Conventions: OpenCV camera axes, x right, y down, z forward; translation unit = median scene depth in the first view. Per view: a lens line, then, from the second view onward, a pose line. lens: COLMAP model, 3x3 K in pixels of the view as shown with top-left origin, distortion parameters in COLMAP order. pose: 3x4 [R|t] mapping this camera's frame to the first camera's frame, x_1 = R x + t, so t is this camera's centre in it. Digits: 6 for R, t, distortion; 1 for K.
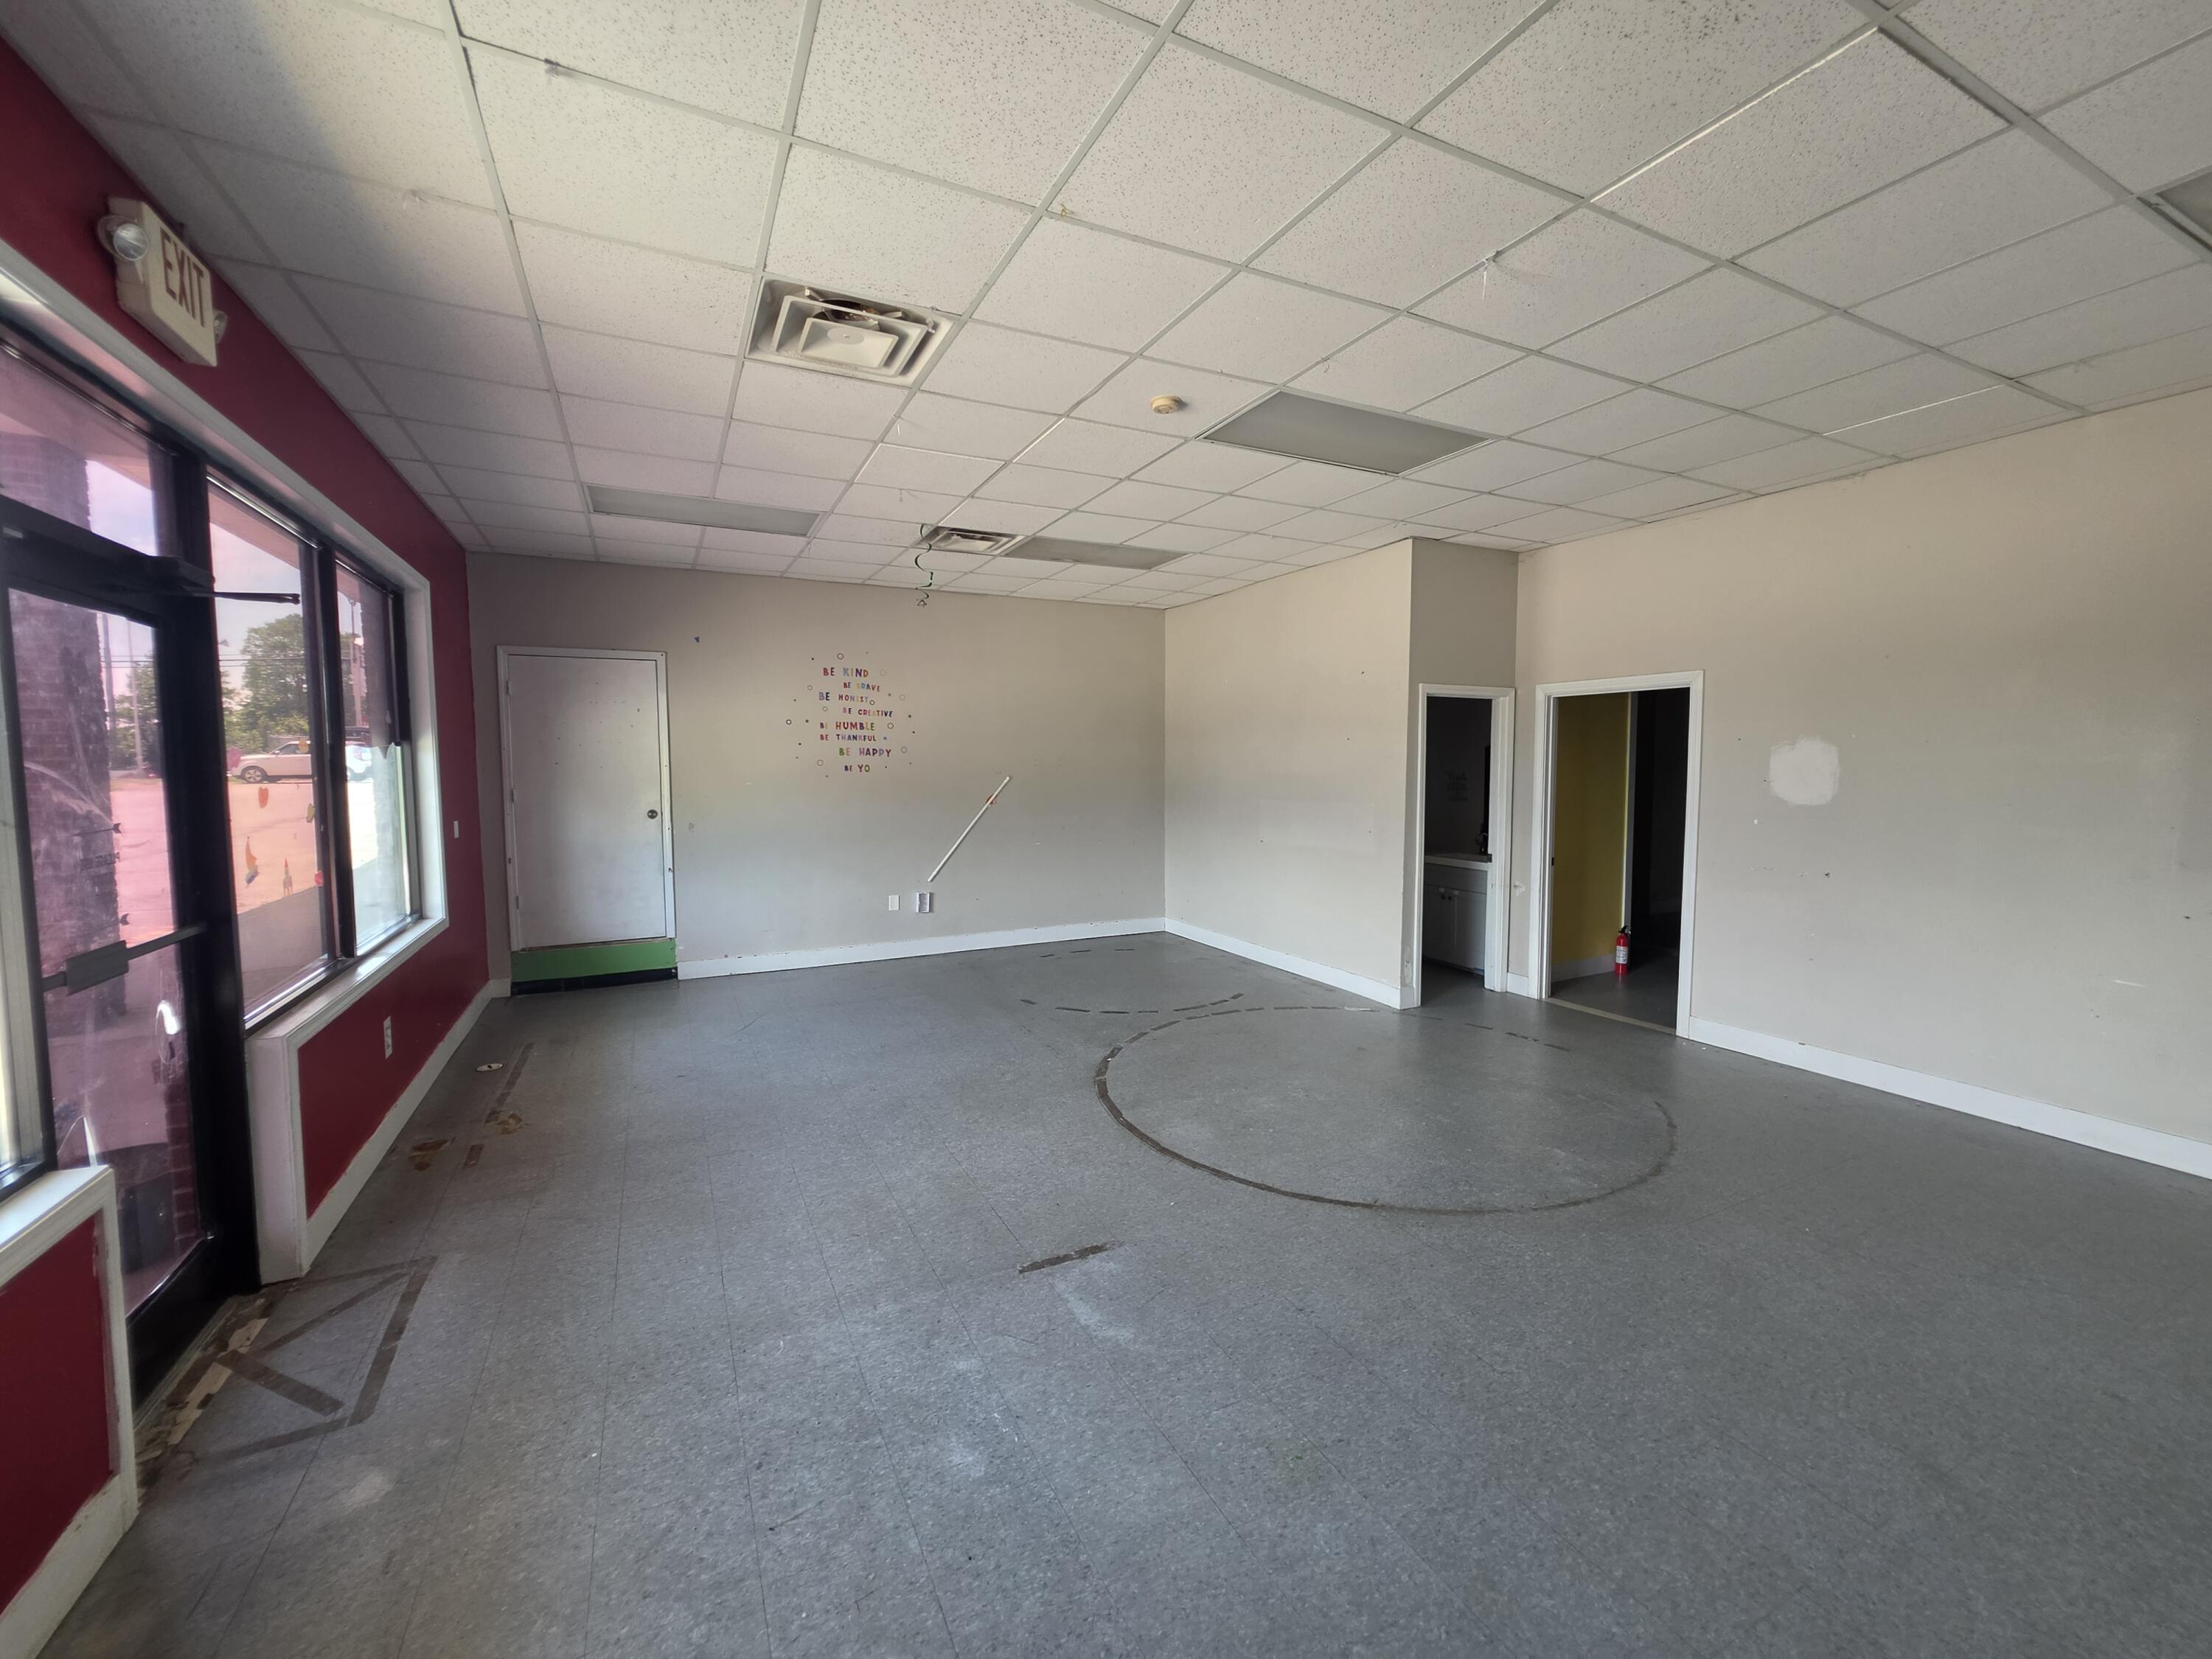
lens RADIAL K [[887.7, 0, 1094.5], [0, 887.7, 816.2], [0, 0, 1]] dist [-0.002539, 0.000801]
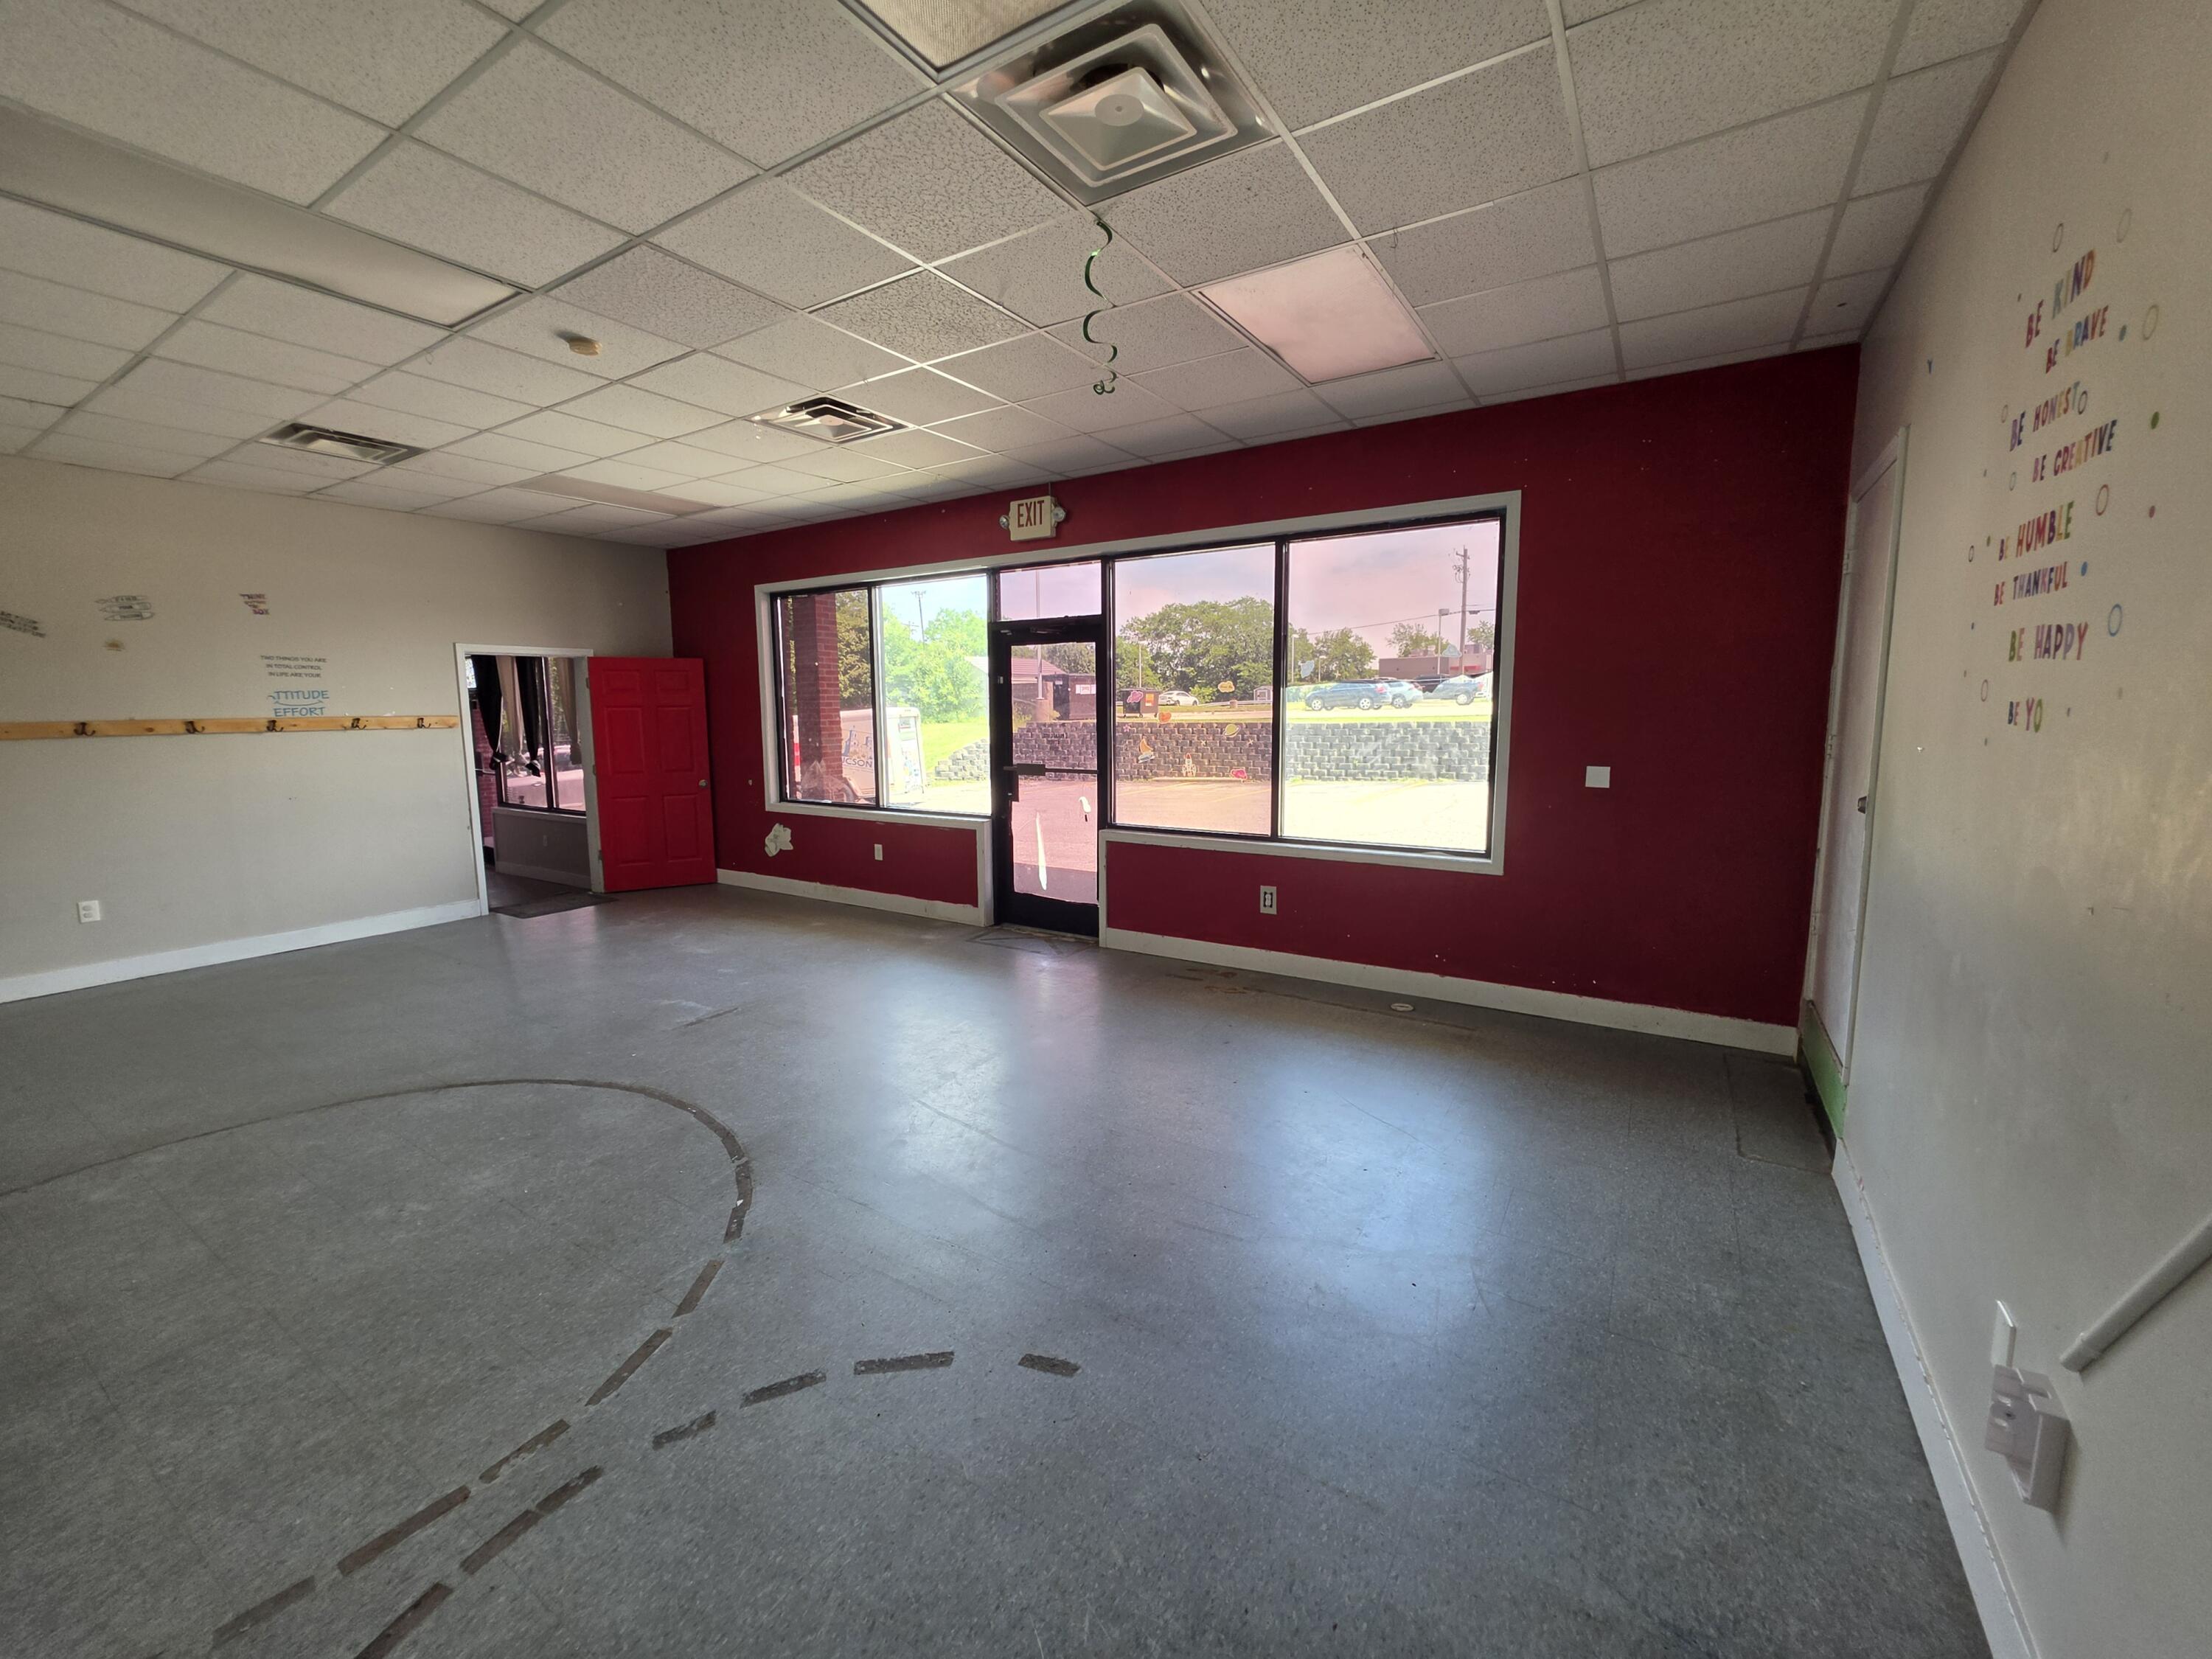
lens RADIAL K [[887.7, 0, 1094.5], [0, 887.7, 816.2], [0, 0, 1]] dist [-0.002539, 0.000801]
pose [[-0.857812, 0.077833, -0.508037, 0.129760], [-0.018625, 0.983110, 0.182064, -0.132396], [0.513627, 0.165639, -0.841874, 2.156197]]
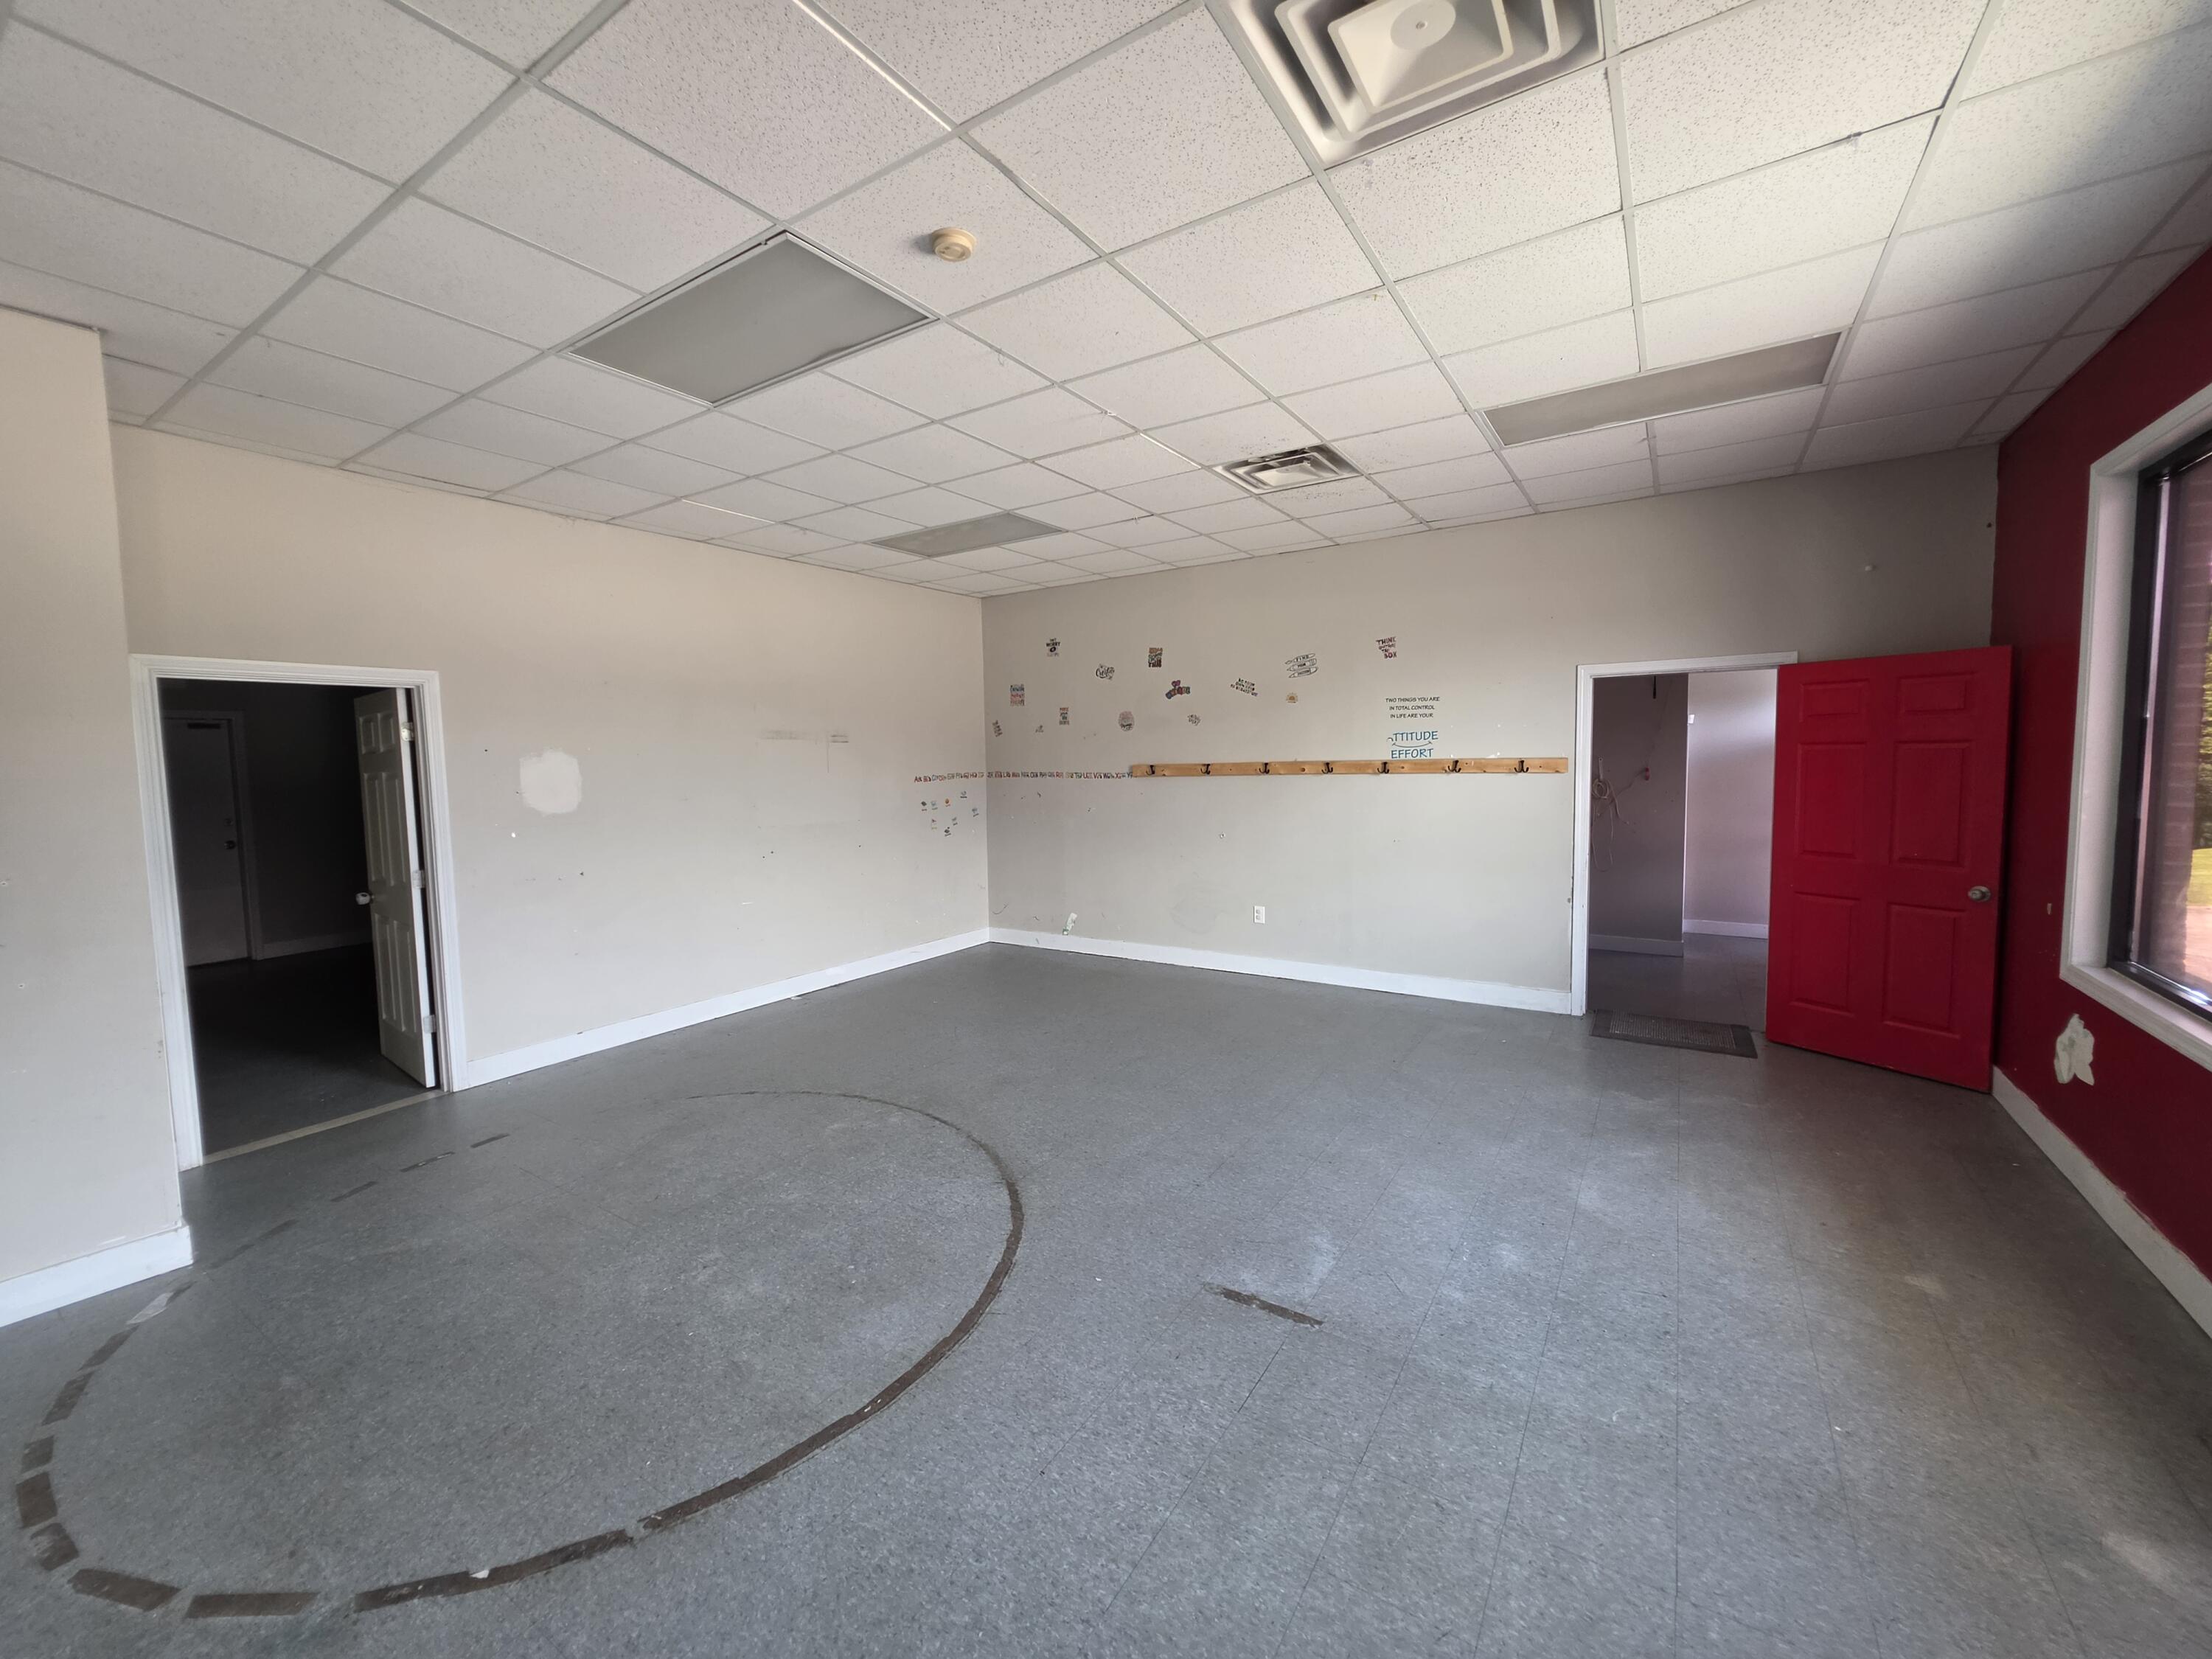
lens RADIAL K [[887.7, 0, 1094.5], [0, 887.7, 816.2], [0, 0, 1]] dist [-0.002539, 0.000801]
pose [[-0.506049, -0.043584, 0.861403, -0.571460], [0.076690, 0.992493, 0.095270, -0.078816], [-0.859088, 0.114272, -0.498908, 1.261201]]
